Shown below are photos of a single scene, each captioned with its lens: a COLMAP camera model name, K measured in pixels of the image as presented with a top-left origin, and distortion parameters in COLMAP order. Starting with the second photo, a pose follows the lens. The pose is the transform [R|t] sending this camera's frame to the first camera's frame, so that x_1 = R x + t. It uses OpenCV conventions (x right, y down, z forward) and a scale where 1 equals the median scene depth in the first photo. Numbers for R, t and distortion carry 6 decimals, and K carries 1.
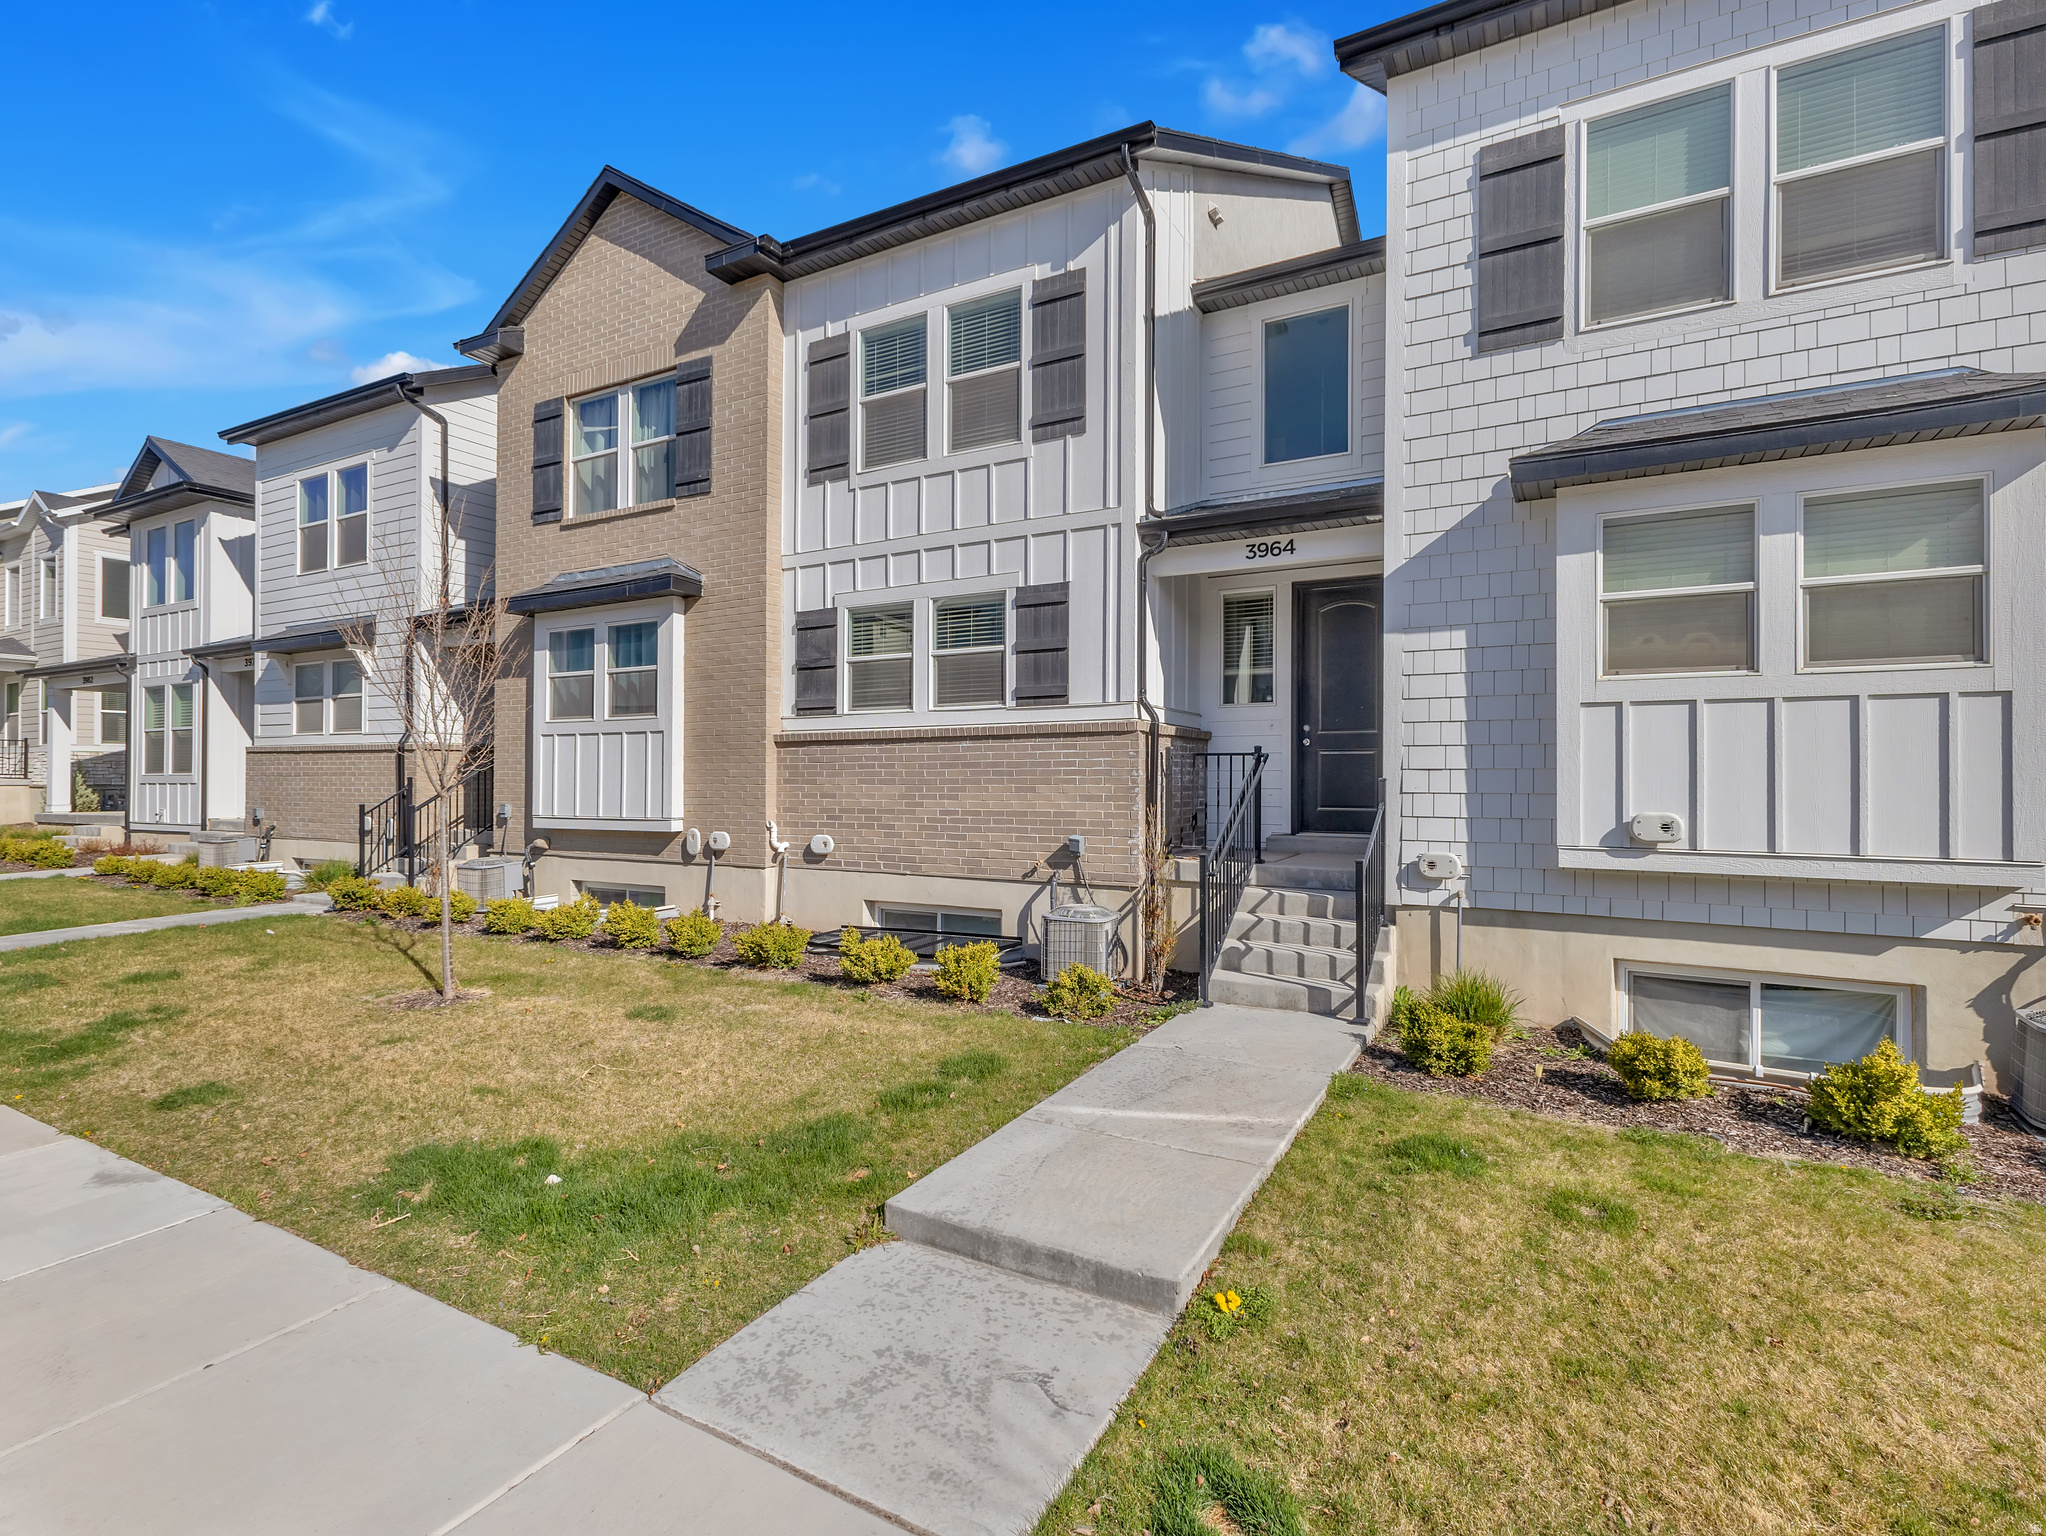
lens RADIAL K [[1004.3, 0, 1025.3], [0, 1004.3, 762.7], [0, 0, 1]] dist [0.011346, -0.001926]
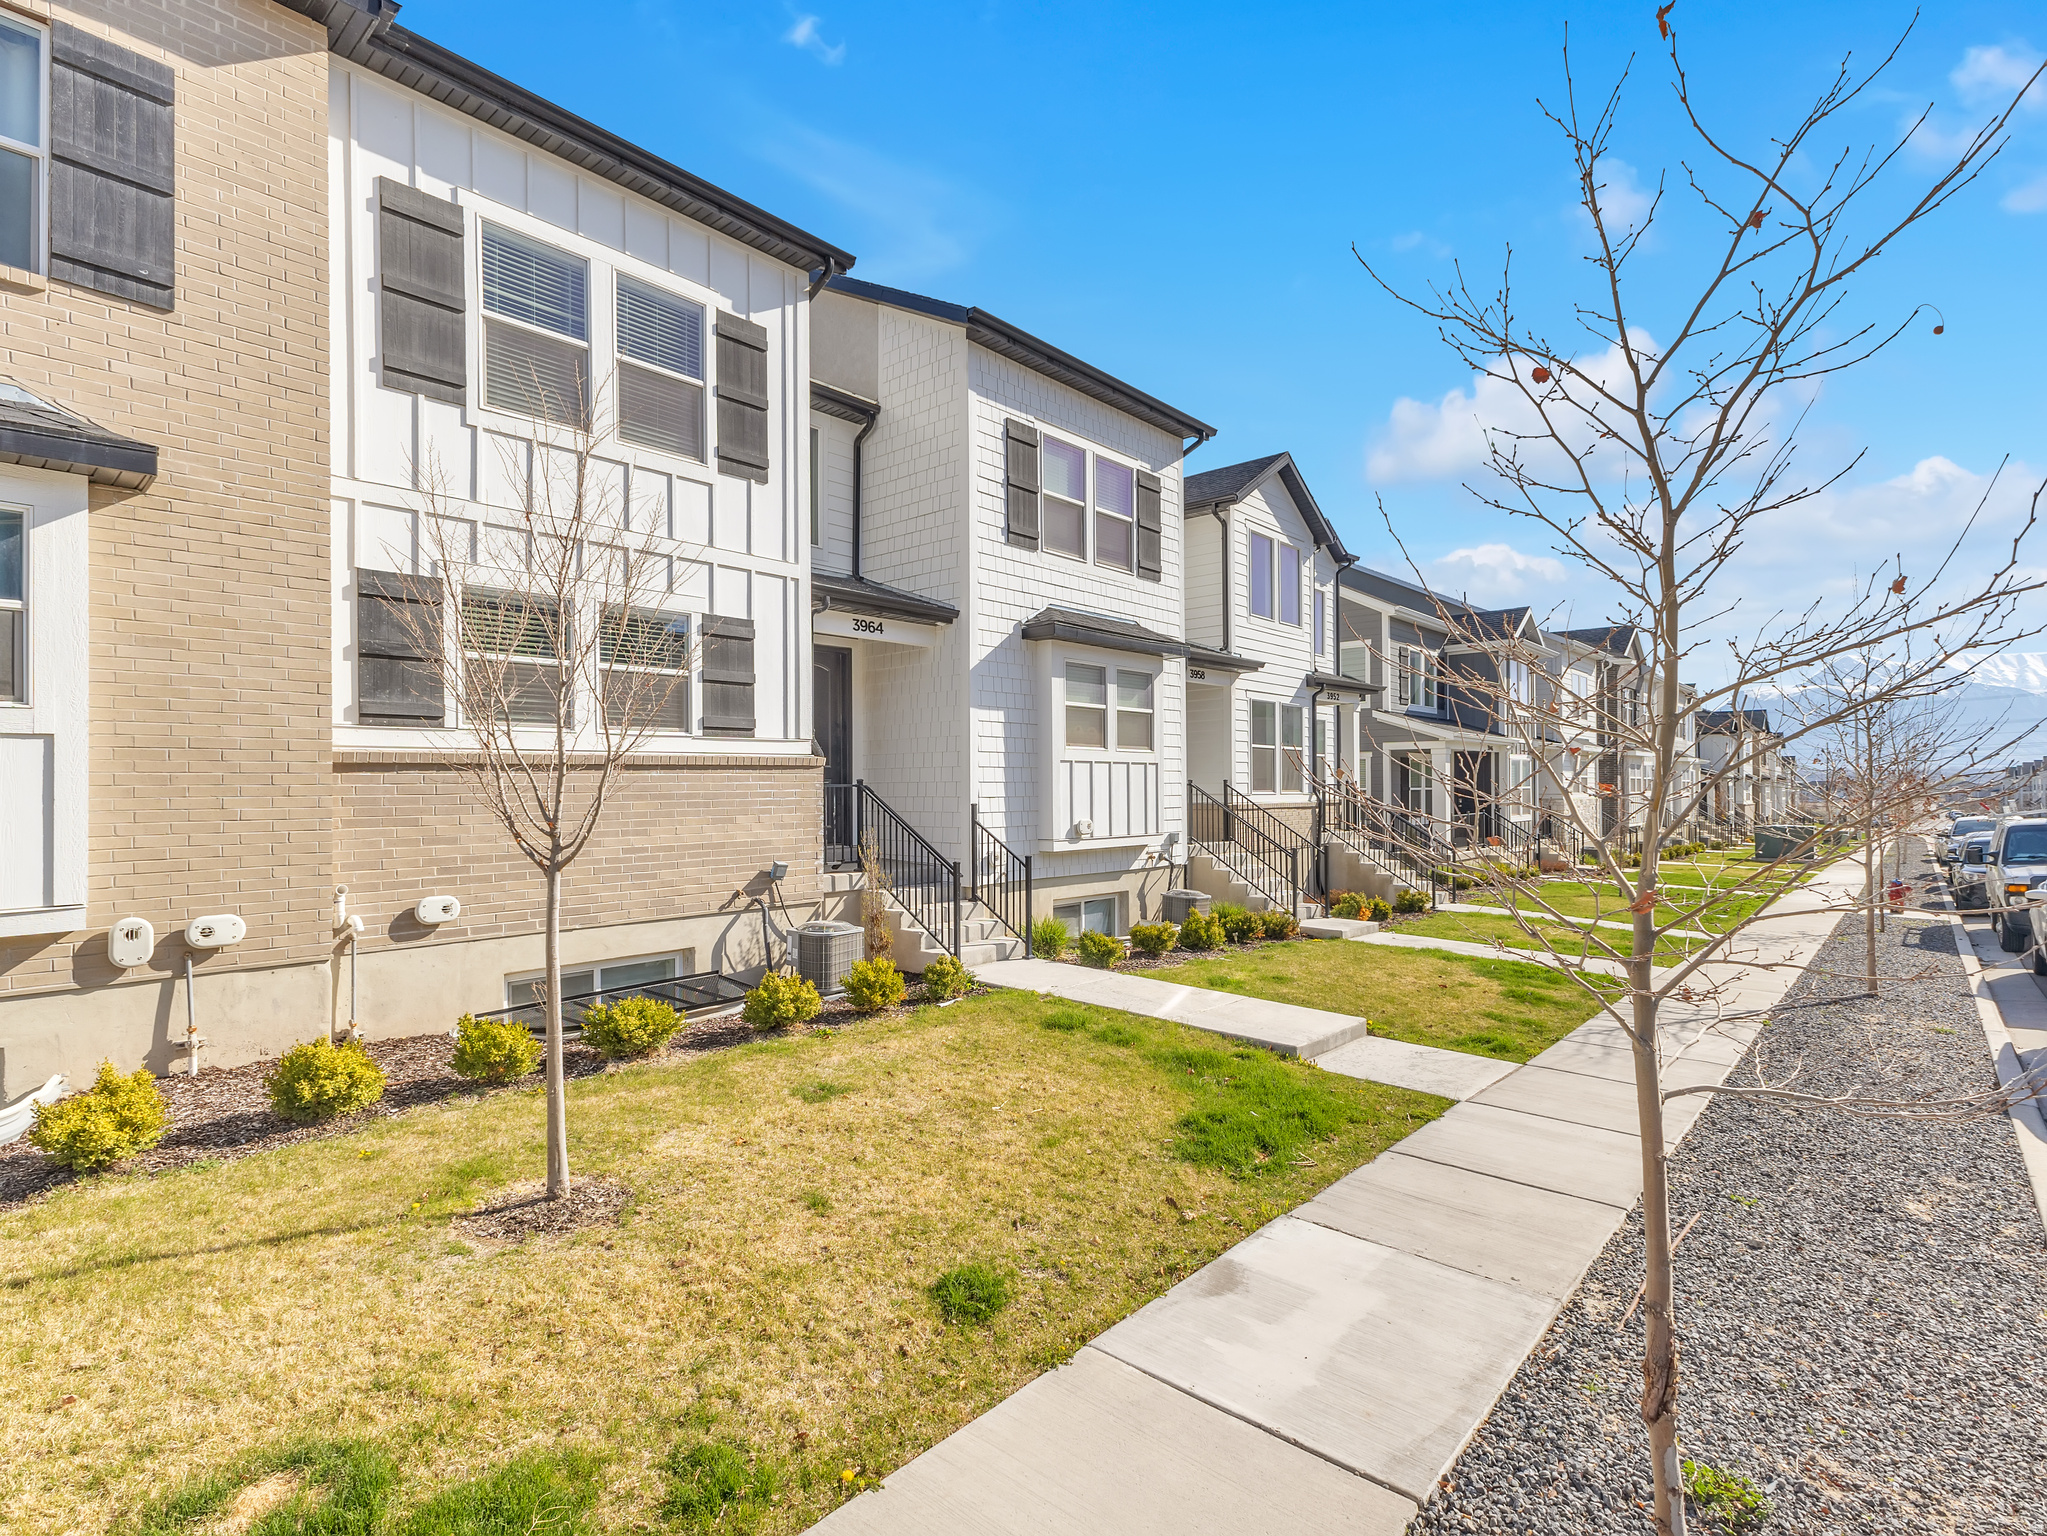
lens RADIAL K [[1004.8, 0, 1027.9], [0, 1004.8, 773.9], [0, 0, 1]] dist [0.011346, -0.001926]
pose [[0.214086, 0.008281, 0.976780, -0.940916], [-0.010934, 0.999922, -0.006081, -0.017540], [-0.976754, -0.009378, 0.214160, 0.509579]]
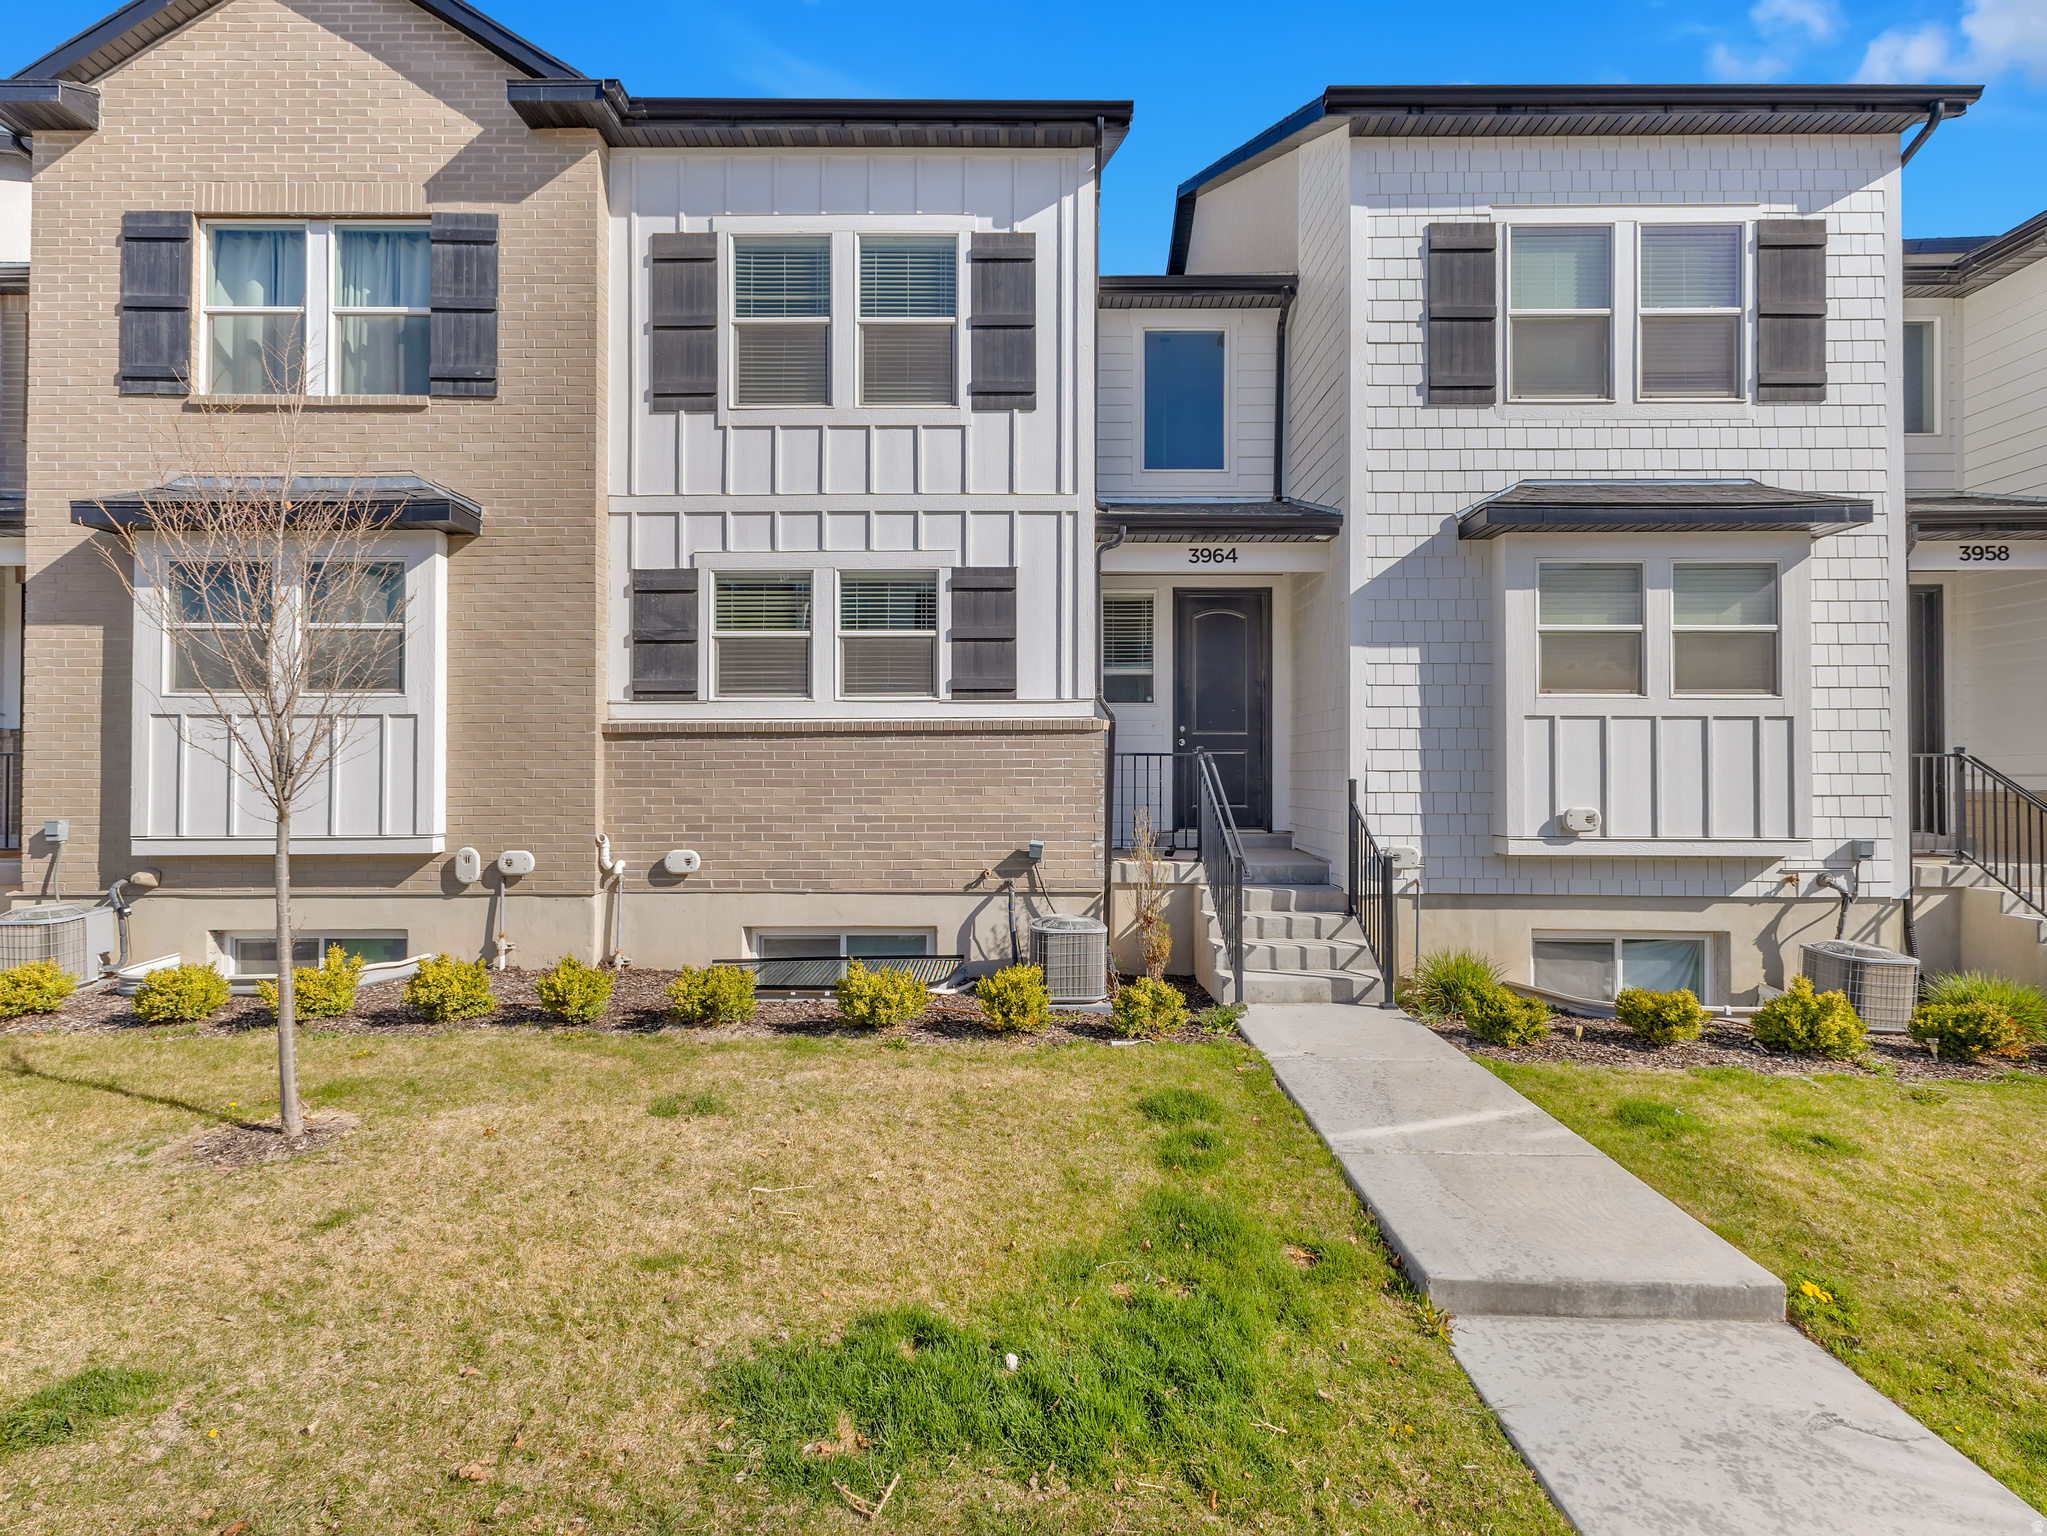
lens RADIAL K [[1004.8, 0, 1025.1], [0, 1004.8, 753.0], [0, 0, 1]] dist [0.011346, -0.001926]
pose [[0.874890, 0.006446, 0.484279, -0.409109], [-0.006802, 0.999976, -0.001023, -0.007748], [-0.484275, -0.002399, 0.874913, 0.188619]]
